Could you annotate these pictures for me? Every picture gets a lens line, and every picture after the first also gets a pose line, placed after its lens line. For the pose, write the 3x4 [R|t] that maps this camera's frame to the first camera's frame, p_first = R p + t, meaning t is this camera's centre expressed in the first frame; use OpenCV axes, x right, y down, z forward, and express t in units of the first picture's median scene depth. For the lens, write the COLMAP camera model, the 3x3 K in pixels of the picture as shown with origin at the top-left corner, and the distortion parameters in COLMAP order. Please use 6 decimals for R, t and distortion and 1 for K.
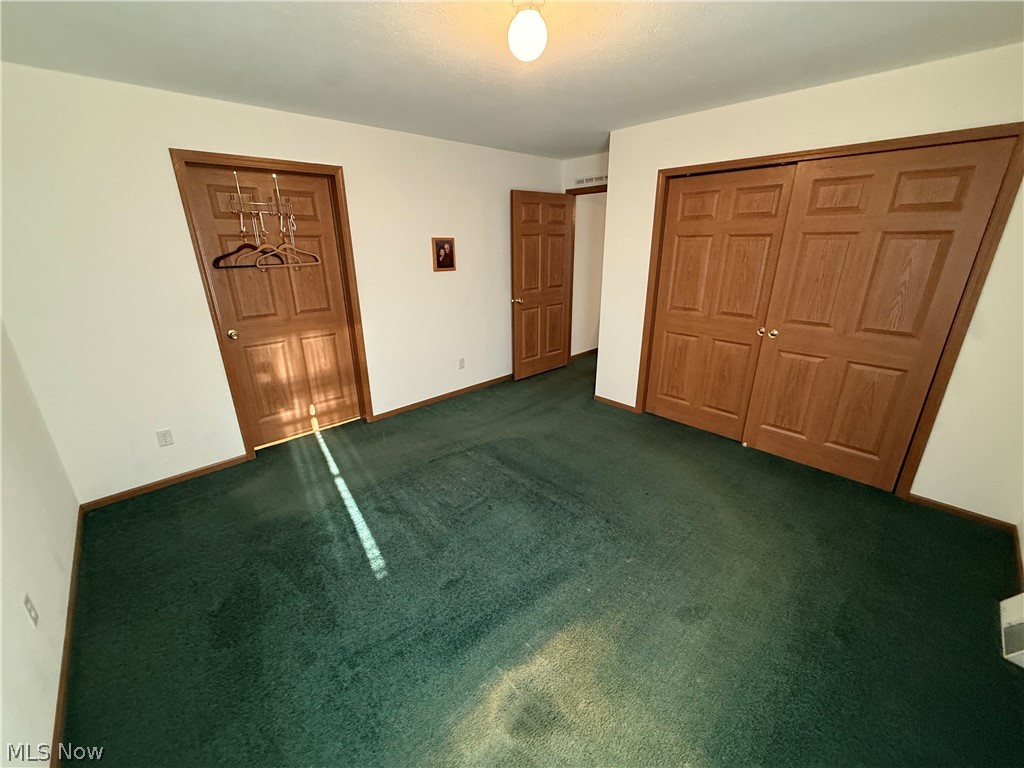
lens RADIAL K [[407.3, 0, 510.9], [0, 407.3, 381.4], [0, 0, 1]] dist [0.000577, -0.000097]
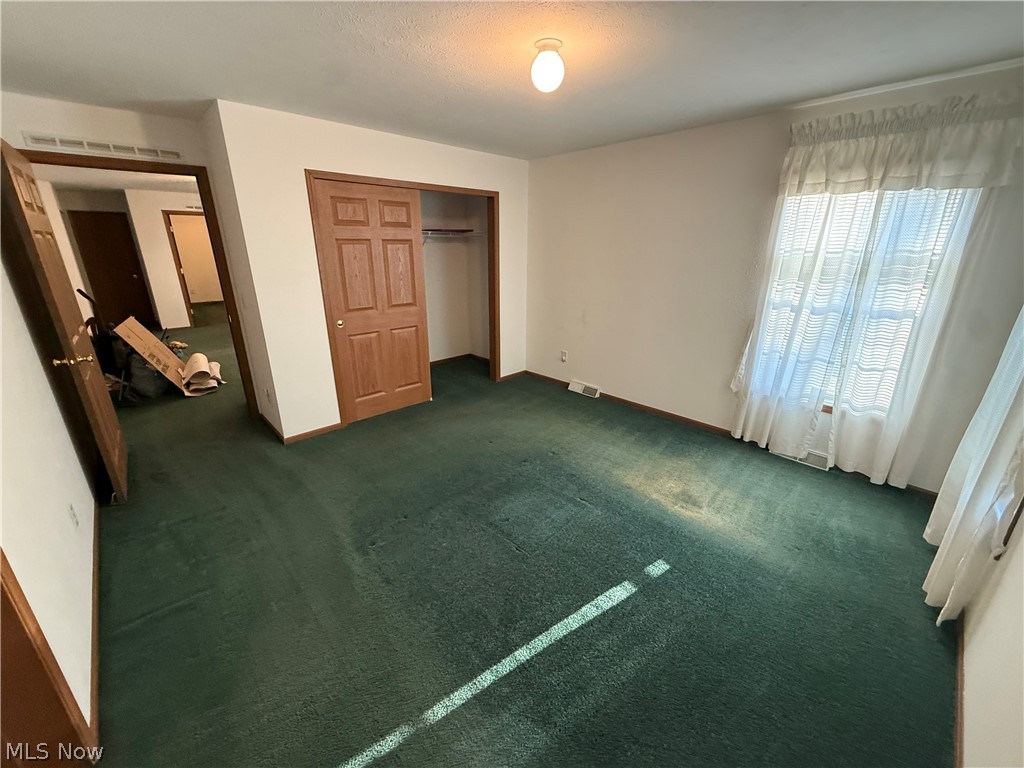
lens RADIAL K [[409.4, 0, 499.6], [0, 409.4, 387.8], [0, 0, 1]] dist [0.001218, 0.000159]
pose [[0.003638, -0.322482, 0.946569, -0.802727], [0.329471, 0.894109, 0.303344, -0.248744], [-0.944159, 0.310763, 0.109501, 0.752388]]
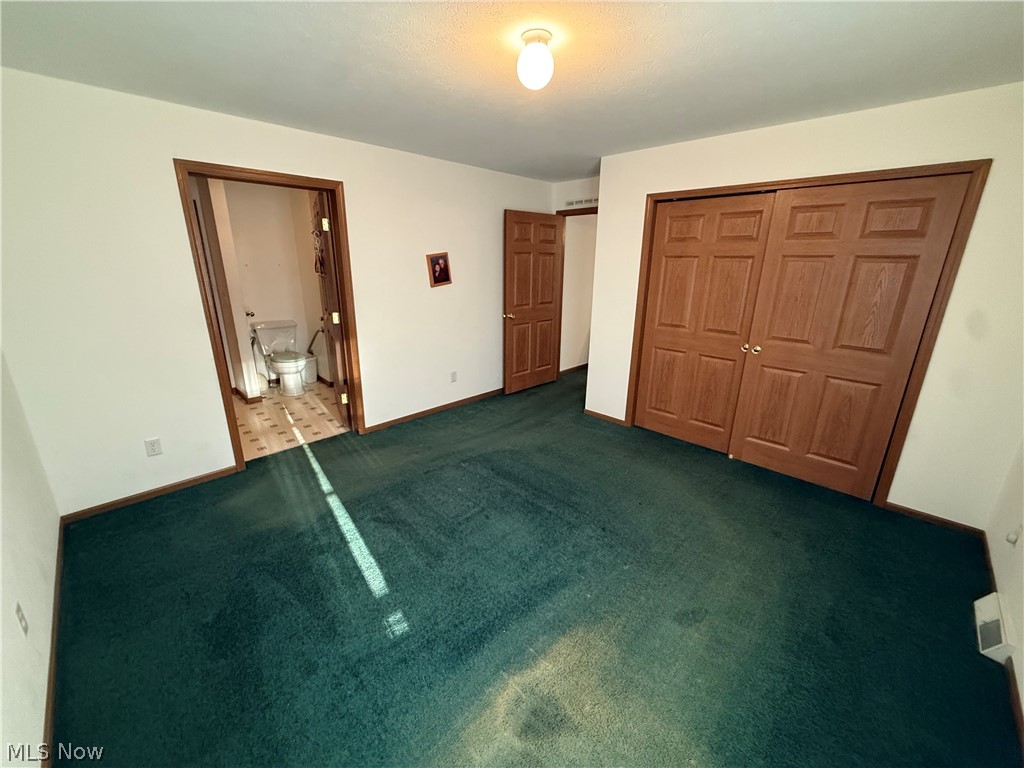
lens RADIAL K [[407.3, 0, 510.9], [0, 407.3, 381.4], [0, 0, 1]] dist [0.000577, -0.000097]
pose [[0.999040, 0.009504, 0.042762, -0.035942], [-0.007622, 0.999004, -0.043955, 0.016955], [-0.043137, 0.043587, 0.998118, -0.020085]]
